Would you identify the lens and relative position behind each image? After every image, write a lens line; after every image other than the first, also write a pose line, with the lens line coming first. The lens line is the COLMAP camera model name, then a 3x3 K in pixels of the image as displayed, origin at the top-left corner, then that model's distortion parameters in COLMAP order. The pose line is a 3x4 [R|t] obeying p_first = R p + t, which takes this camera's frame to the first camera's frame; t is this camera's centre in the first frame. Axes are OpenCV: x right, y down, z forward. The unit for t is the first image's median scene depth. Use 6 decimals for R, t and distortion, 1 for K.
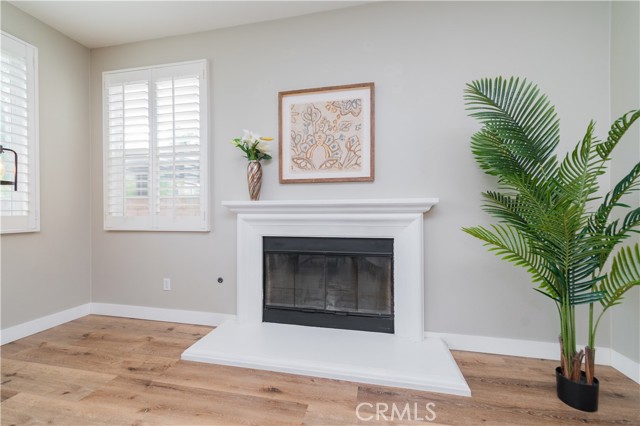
lens RADIAL K [[251.4, 0, 314.8], [0, 251.4, 212.7], [0, 0, 1]] dist [0.012453, -0.001005]
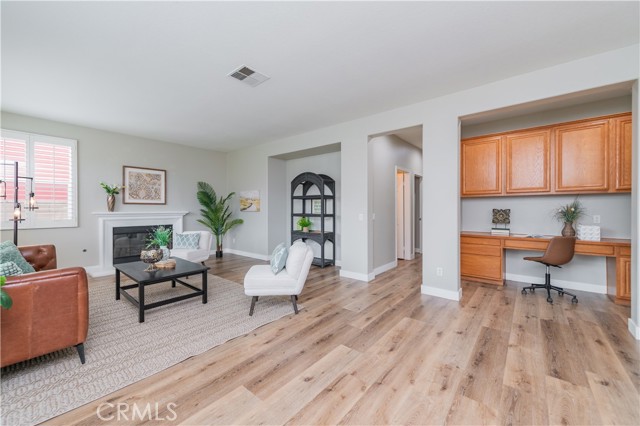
lens RADIAL K [[251.4, 0, 319.3], [0, 251.4, 210.4], [0, 0, 1]] dist [0.012453, -0.001005]
pose [[0.442737, -0.002638, 0.896647, -1.481876], [-0.007984, 0.999944, 0.006885, -0.090516], [-0.896616, -0.010207, 0.442692, -1.730562]]
